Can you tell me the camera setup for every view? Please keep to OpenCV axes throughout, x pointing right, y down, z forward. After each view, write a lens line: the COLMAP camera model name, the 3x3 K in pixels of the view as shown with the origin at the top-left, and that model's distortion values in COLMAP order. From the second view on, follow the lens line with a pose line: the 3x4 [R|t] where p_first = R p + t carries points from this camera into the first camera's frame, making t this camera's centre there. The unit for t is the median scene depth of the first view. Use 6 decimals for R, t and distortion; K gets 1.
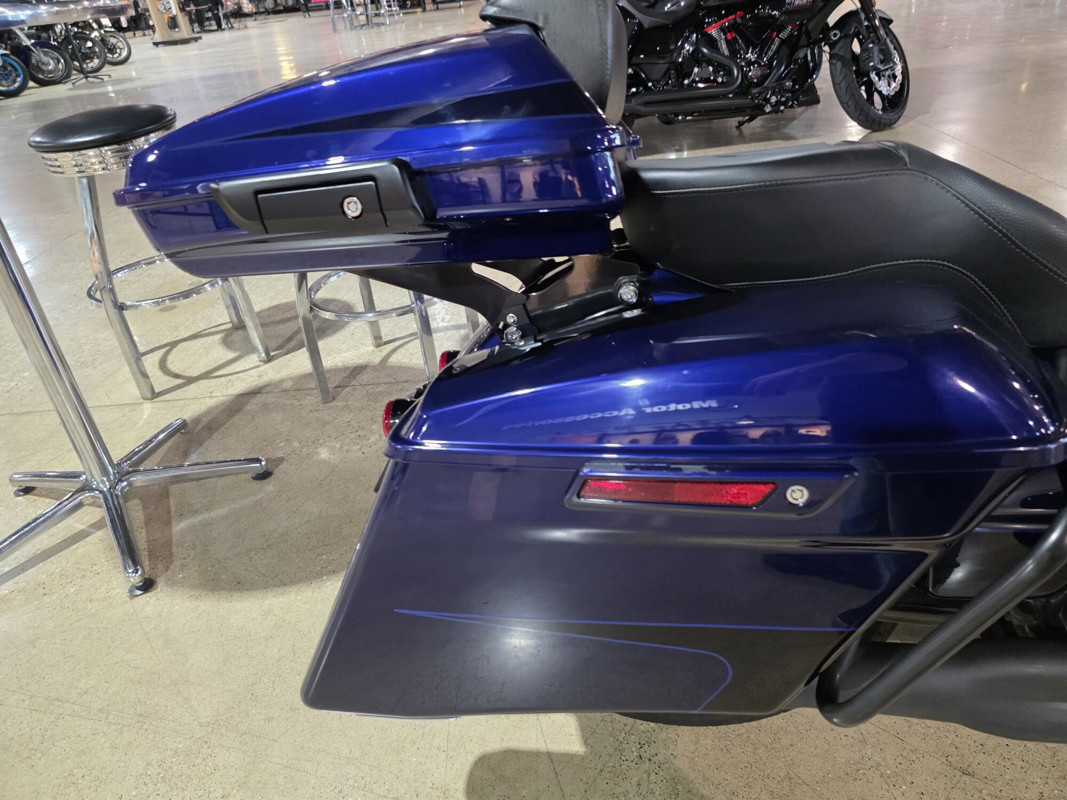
lens RADIAL K [[731.7, 0, 533.5], [0, 731.7, 400.0], [0, 0, 1]] dist [0.056307, -0.050002]
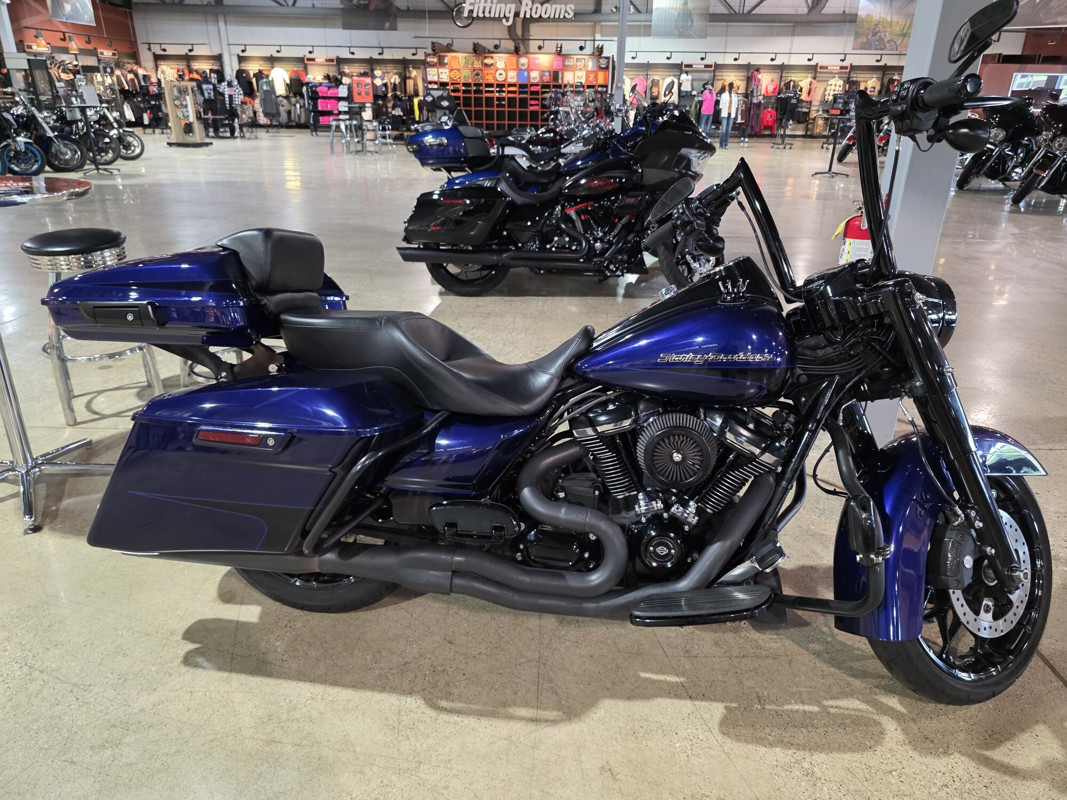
lens RADIAL K [[730.3, 0, 527.8], [0, 730.3, 407.9], [0, 0, 1]] dist [0.058996, -0.059015]
pose [[0.993578, 0.110892, 0.022488, 0.068377], [-0.106562, 0.983887, -0.143568, 0.016626], [-0.038046, 0.140249, 0.989385, -0.095930]]
